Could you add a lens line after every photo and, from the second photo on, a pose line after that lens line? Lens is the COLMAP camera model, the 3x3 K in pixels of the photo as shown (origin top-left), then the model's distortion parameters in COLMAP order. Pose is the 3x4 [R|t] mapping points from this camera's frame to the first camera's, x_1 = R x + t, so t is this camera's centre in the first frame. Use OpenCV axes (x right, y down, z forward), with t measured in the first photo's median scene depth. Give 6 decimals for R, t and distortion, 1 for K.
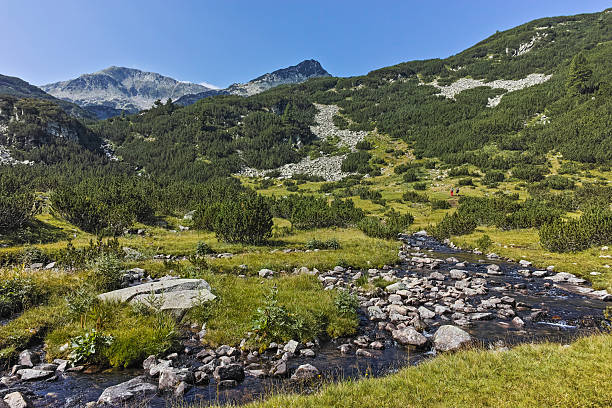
lens RADIAL K [[494.5, 0, 306.0], [0, 494.5, 204.0], [0, 0, 1]] dist [-0.004754, 0.001769]
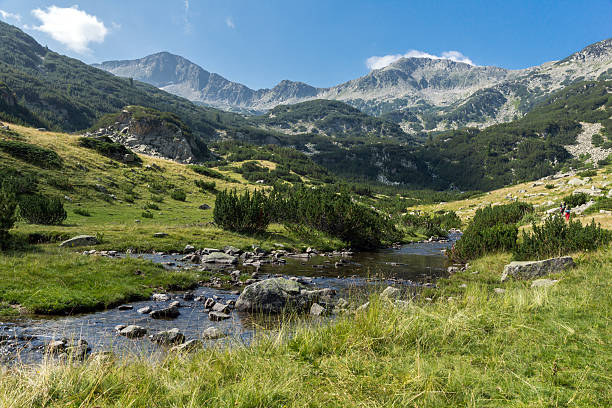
lens RADIAL K [[754.0, 0, 260.8], [0, 754.0, 204.2], [0, 0, 1]] dist [-0.007513, 0.022409]
pose [[0.863733, -0.008242, -0.503882, 0.358452], [0.006908, 0.999966, -0.004516, 0.007766], [0.503902, 0.000420, 0.863761, -1.386758]]
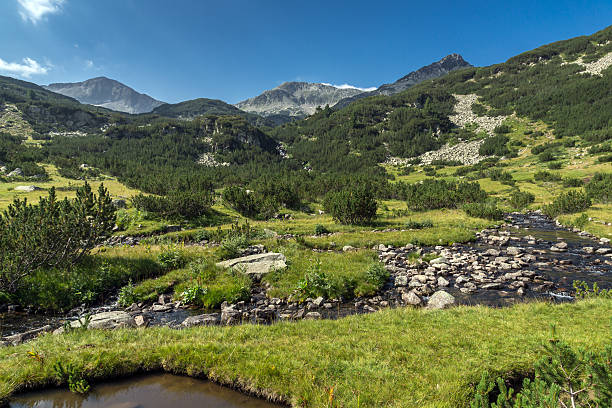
lens RADIAL K [[420.5, 0, 306.0], [0, 420.5, 204.0], [0, 0, 1]] dist [-0.007014, -0.000799]
pose [[0.942398, -0.027039, -0.333399, 0.015705], [0.039504, 0.998749, 0.030665, -0.001434], [0.332153, -0.042070, 0.942287, -0.006842]]
